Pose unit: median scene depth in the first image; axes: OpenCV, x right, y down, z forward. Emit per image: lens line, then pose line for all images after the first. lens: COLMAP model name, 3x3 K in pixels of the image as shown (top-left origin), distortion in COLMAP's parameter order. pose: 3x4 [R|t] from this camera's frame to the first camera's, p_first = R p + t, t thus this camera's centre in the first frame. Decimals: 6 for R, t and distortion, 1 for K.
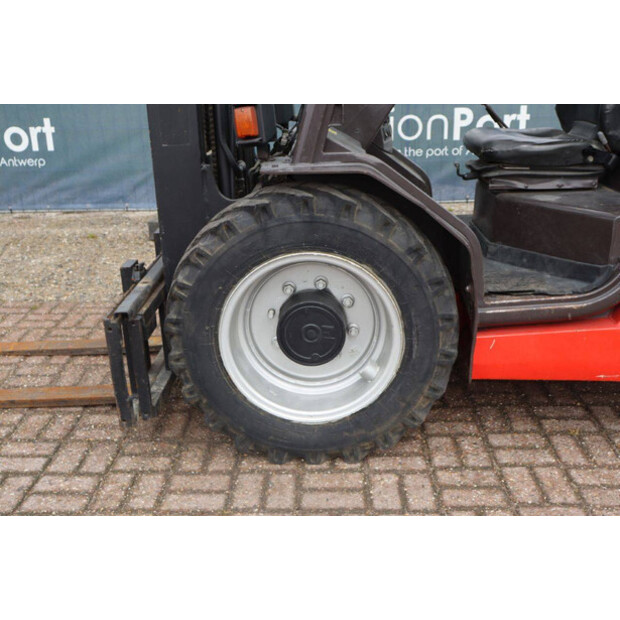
lens RADIAL K [[700.0, 0, 313.8], [0, 700.0, 315.2], [0, 0, 1]] dist [0.009835, 0.000000]
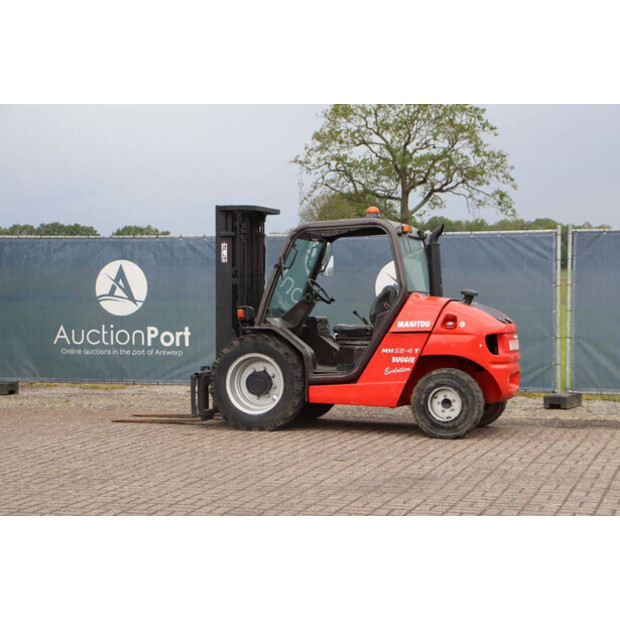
lens RADIAL K [[1307.8, 0, 316.0], [0, 1307.8, 313.9], [0, 0, 1]] dist [0.321662, 0.000000]
pose [[0.964375, 0.027164, -0.263142, 1.628711], [-0.112164, 0.942863, -0.313732, 1.407983], [0.239584, 0.332071, 0.912320, -3.944432]]
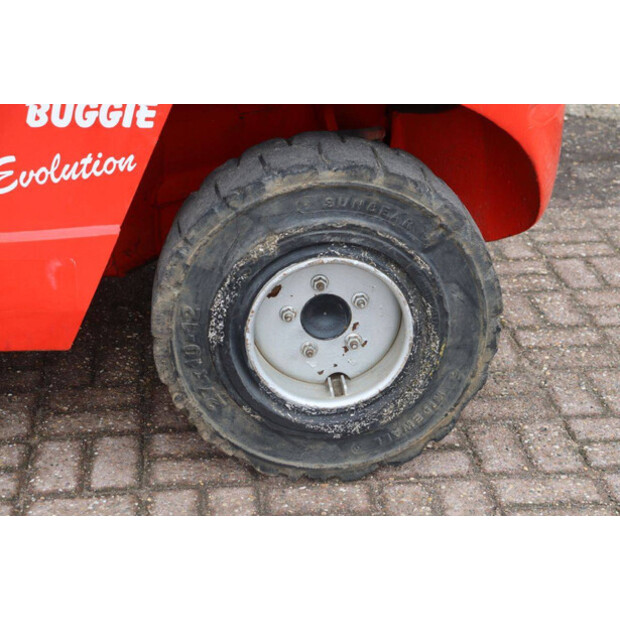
lens RADIAL K [[1241.8, 0, 308.3], [0, 1241.8, 313.7], [0, 0, 1]] dist [0.308001, 0.000000]
pose [[0.991508, -0.024647, 0.127687, 0.640380], [0.015853, 0.997461, 0.069430, 0.002409], [-0.129074, -0.066816, 0.989381, -0.021314]]
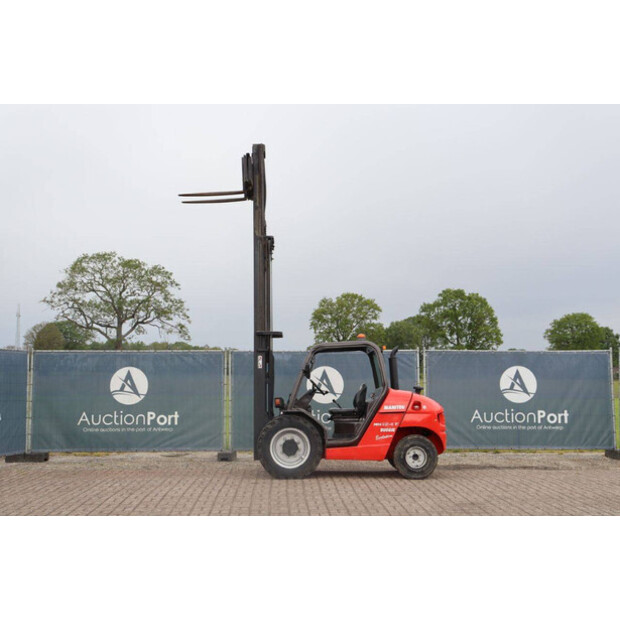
lens RADIAL K [[832.4, 0, 322.1], [0, 832.4, 312.1], [0, 0, 1]] dist [0.046328, 0.000000]
pose [[0.997881, 0.024449, 0.060303, -0.137286], [0.003936, 0.902357, -0.430971, 1.500731], [-0.064952, 0.430295, 0.900349, -4.081610]]
